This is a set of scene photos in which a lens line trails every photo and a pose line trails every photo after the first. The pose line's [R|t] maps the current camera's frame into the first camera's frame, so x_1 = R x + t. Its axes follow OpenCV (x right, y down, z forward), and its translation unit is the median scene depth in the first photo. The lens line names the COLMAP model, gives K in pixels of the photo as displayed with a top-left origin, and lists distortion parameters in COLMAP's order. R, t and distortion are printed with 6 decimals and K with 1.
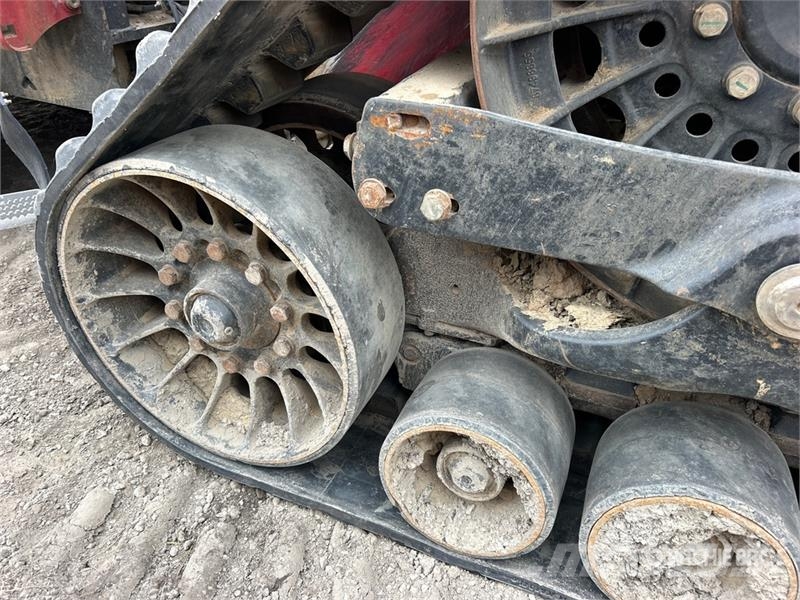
lens RADIAL K [[598.9, 0, 395.7], [0, 598.9, 303.0], [0, 0, 1]] dist [0.043247, -0.045954]
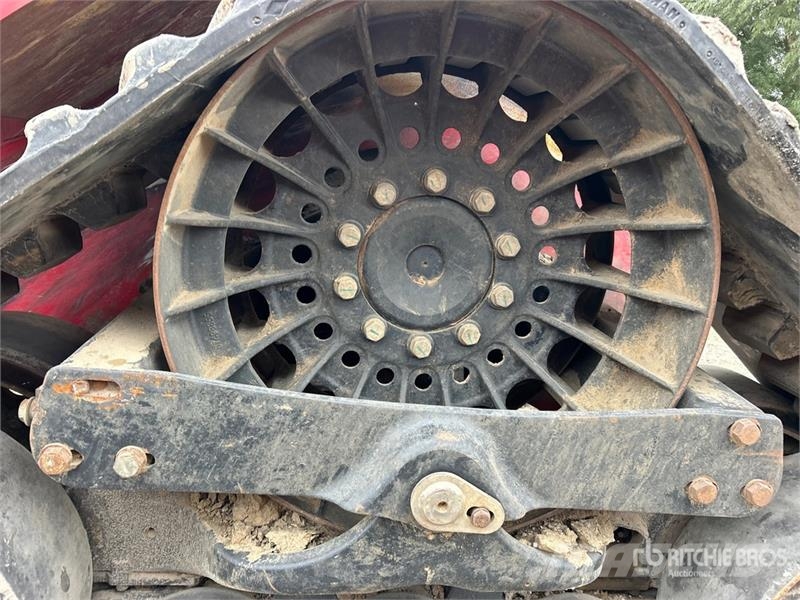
lens RADIAL K [[598.9, 0, 403.1], [0, 598.9, 302.1], [0, 0, 1]] dist [0.043247, -0.045954]
pose [[0.862265, -0.028389, 0.505661, -0.042804], [0.180263, 0.950247, -0.254040, -0.075843], [-0.473290, 0.310202, 0.824482, -0.146651]]
